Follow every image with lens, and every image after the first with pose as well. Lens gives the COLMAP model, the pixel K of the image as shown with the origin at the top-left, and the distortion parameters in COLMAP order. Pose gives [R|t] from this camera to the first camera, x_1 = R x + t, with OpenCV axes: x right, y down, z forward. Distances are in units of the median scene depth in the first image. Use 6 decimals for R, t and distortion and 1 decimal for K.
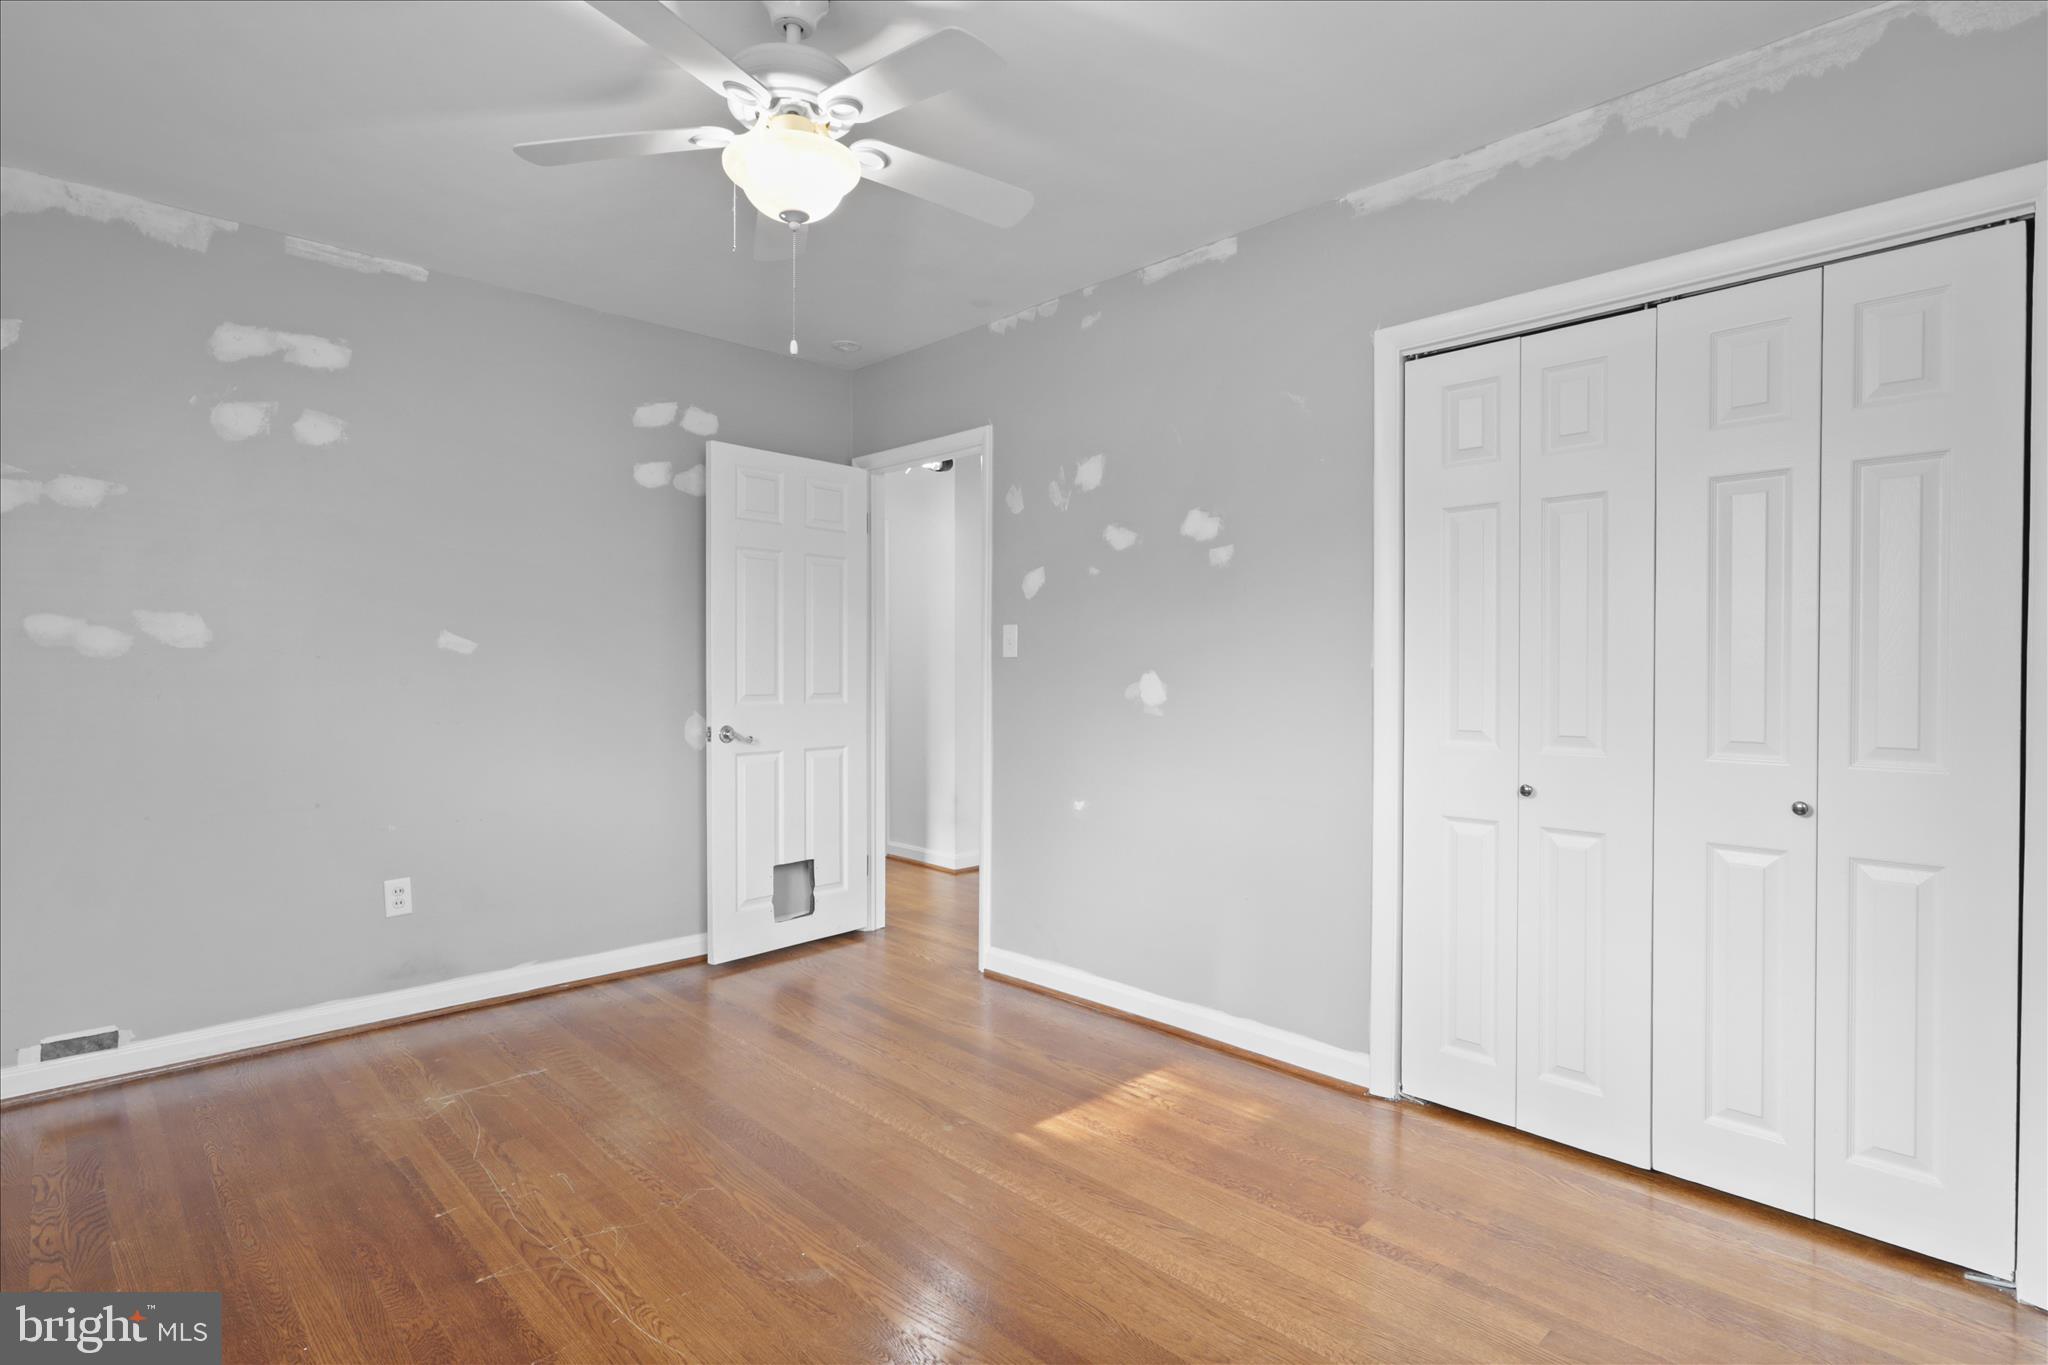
lens RADIAL K [[1010.9, 0, 1033.2], [0, 1010.9, 675.9], [0, 0, 1]] dist [-0.017342, 0.009680]
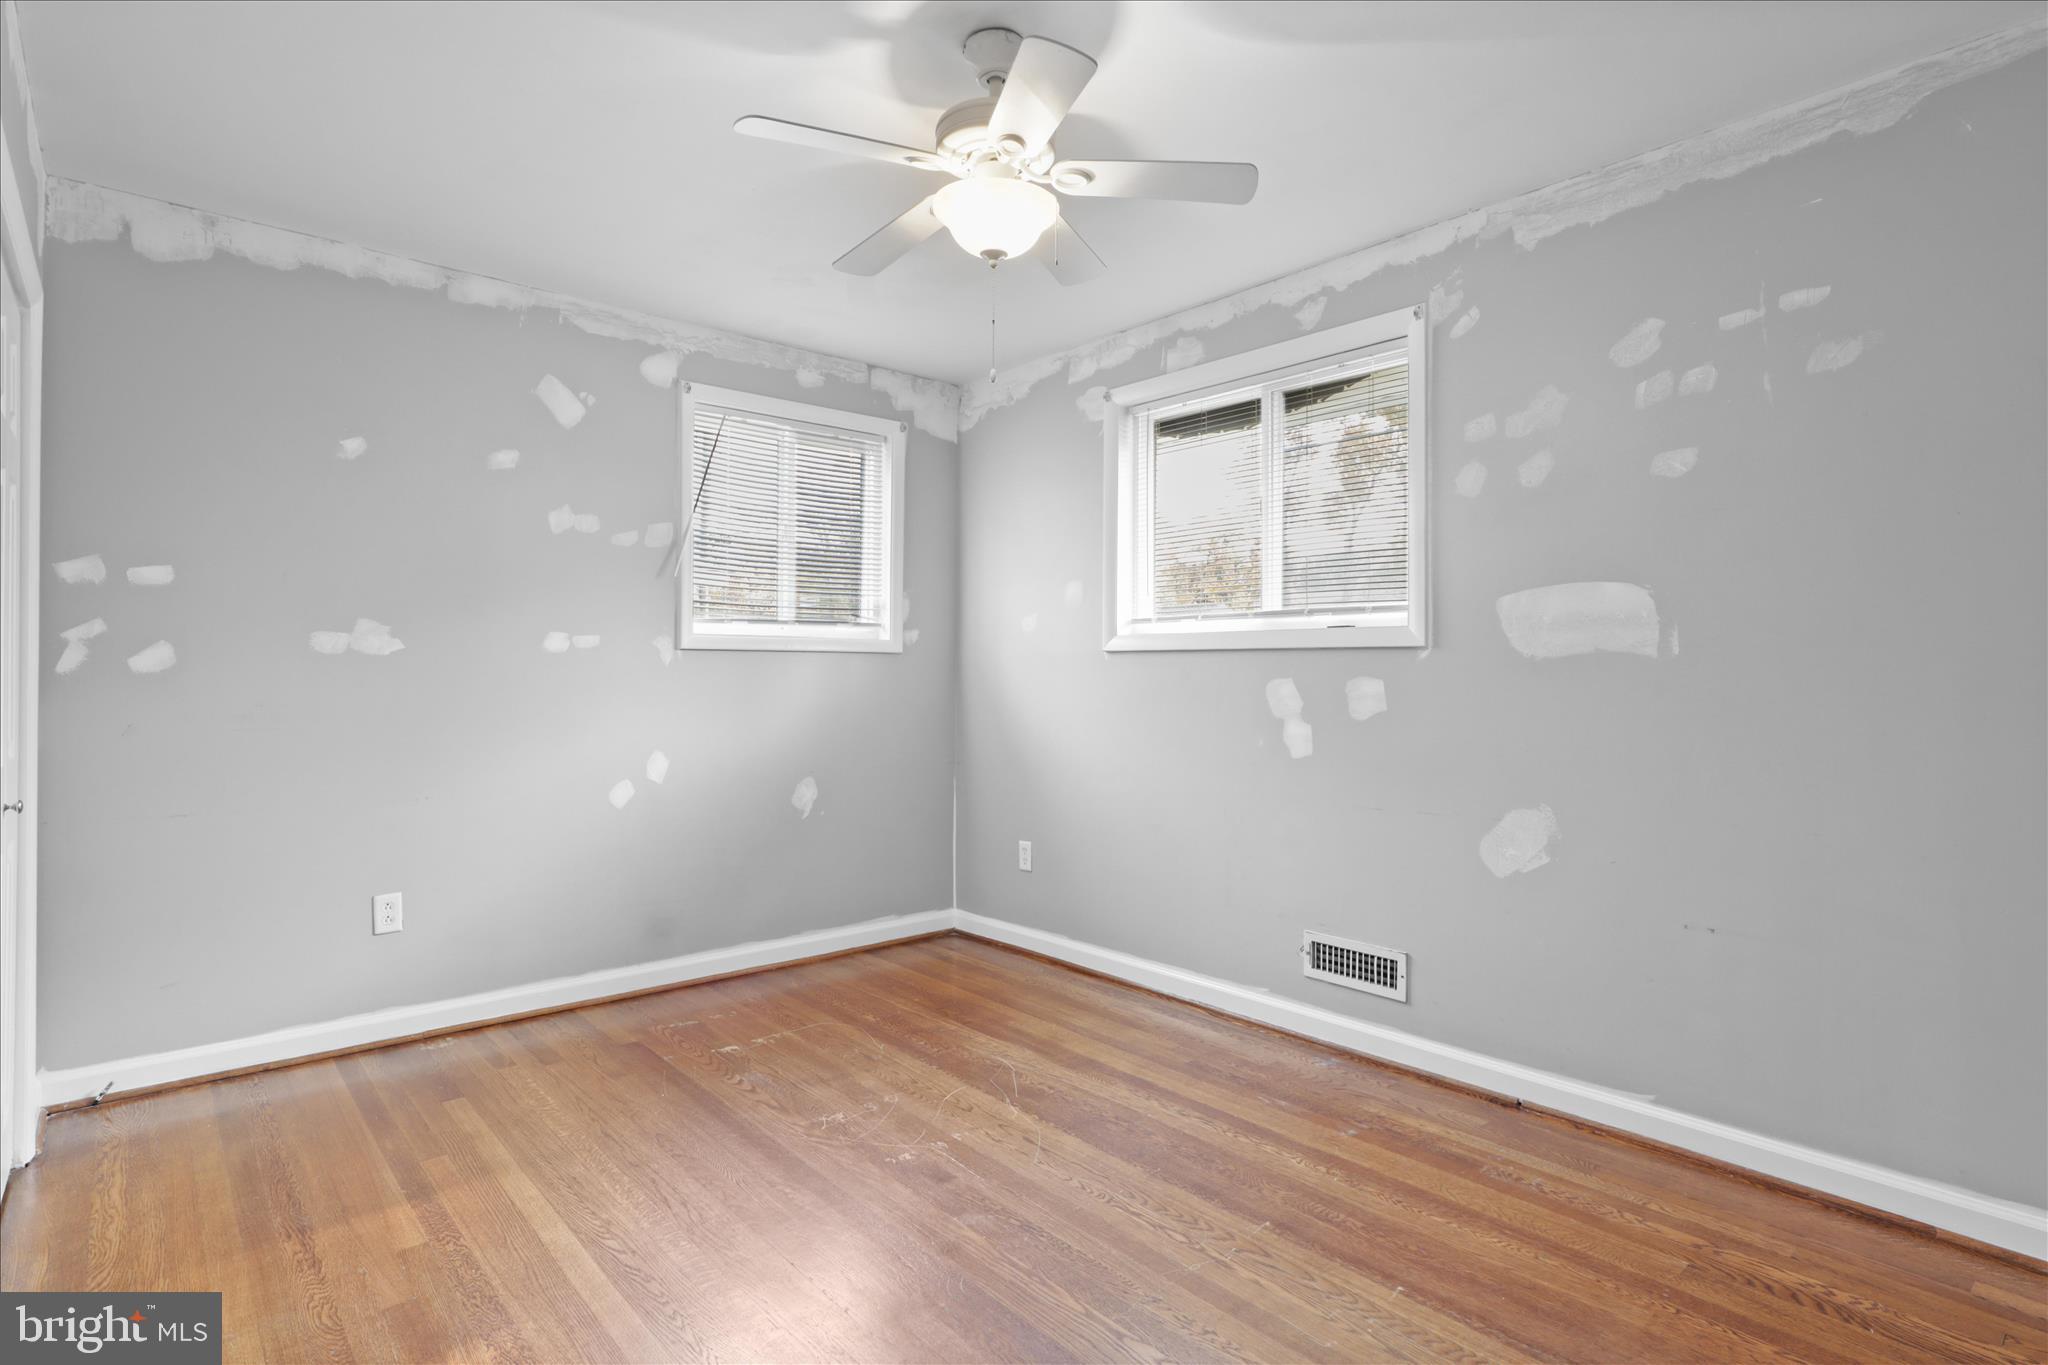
lens RADIAL K [[1010.9, 0, 1033.2], [0, 1010.9, 675.9], [0, 0, 1]] dist [-0.017342, 0.009680]
pose [[-0.998840, -0.006210, 0.047744, -0.324263], [-0.005725, 0.999931, 0.010283, -0.018534], [-0.047805, 0.009998, -0.998807, 2.027747]]
